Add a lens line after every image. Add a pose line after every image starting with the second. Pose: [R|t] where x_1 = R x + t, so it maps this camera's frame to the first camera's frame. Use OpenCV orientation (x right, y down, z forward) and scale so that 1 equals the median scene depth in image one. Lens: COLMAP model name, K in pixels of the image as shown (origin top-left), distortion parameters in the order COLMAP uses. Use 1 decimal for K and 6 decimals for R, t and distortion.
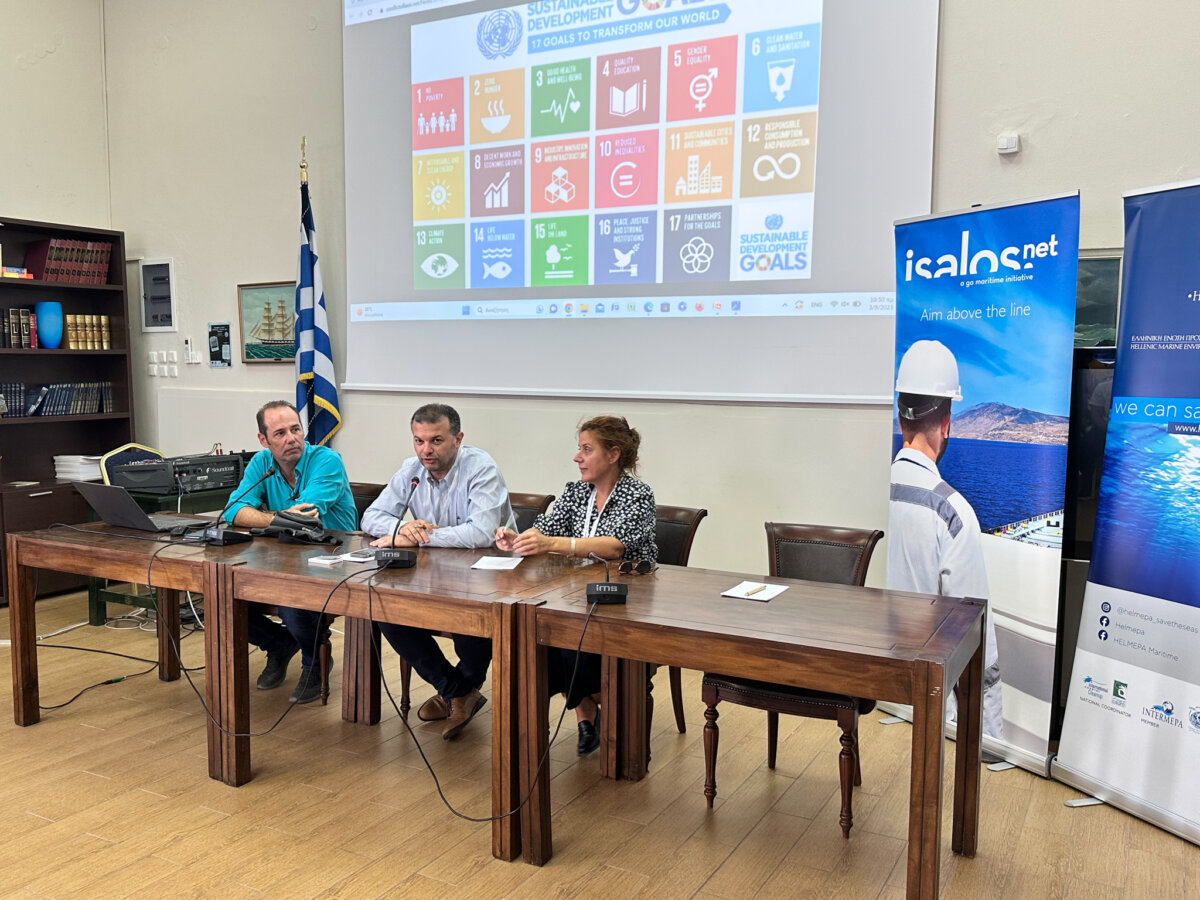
lens RADIAL K [[1030.9, 0, 600.0], [0, 1030.9, 450.0], [0, 0, 1]] dist [0.048539, -0.002325]
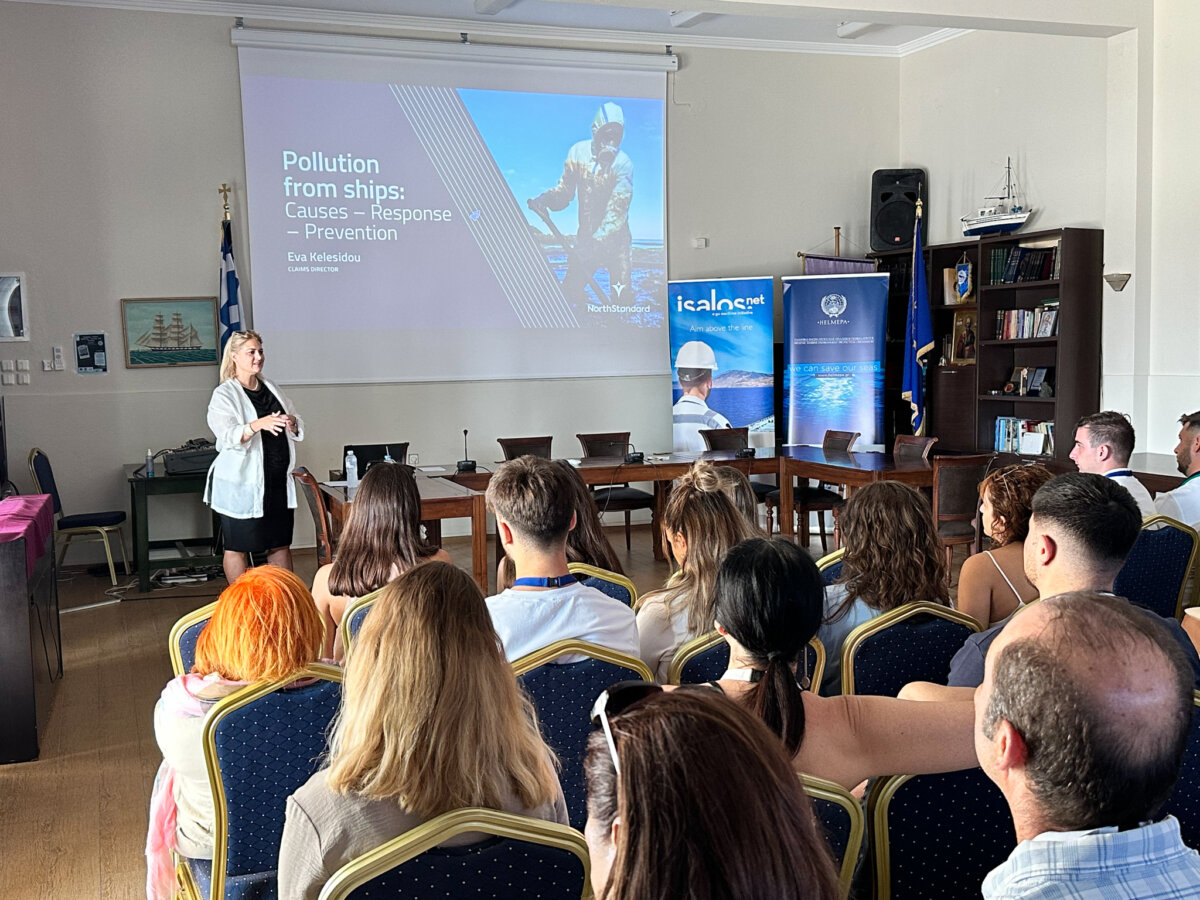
lens RADIAL K [[1339.8, 0, 600.0], [0, 1339.8, 450.0], [0, 0, 1]] dist [0.202041, -0.448725]
pose [[0.648598, -0.080951, 0.756814, -1.859694], [0.089713, 0.995528, 0.029600, 0.011692], [-0.755826, 0.048698, 0.652959, -0.580215]]
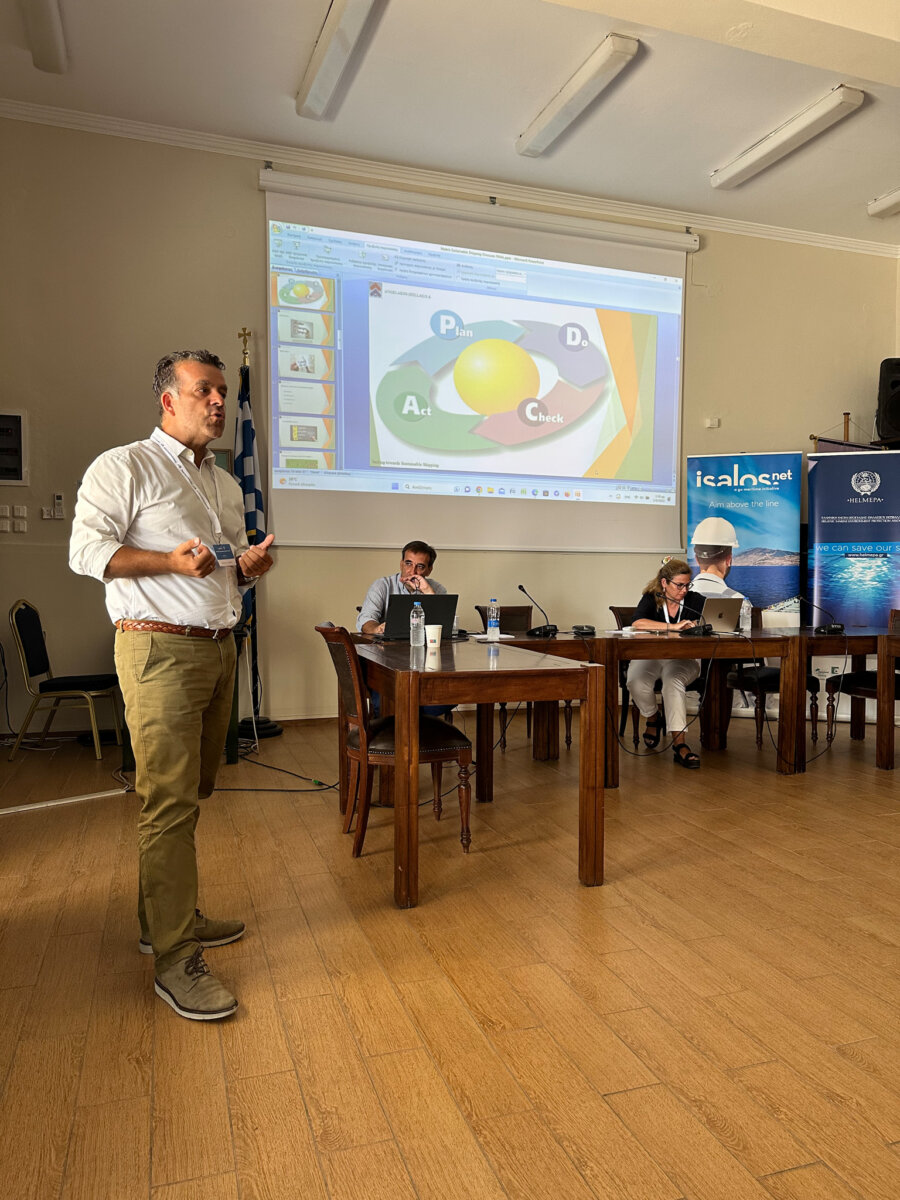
lens RADIAL K [[845.4, 0, 450.0], [0, 845.4, 600.0], [0, 0, 1]] dist [0.054700, -0.004282]
pose [[0.674783, -0.022263, 0.737681, -1.249876], [0.060381, 0.997859, -0.025118, 0.062270], [-0.735542, 0.061491, 0.674682, 0.298310]]
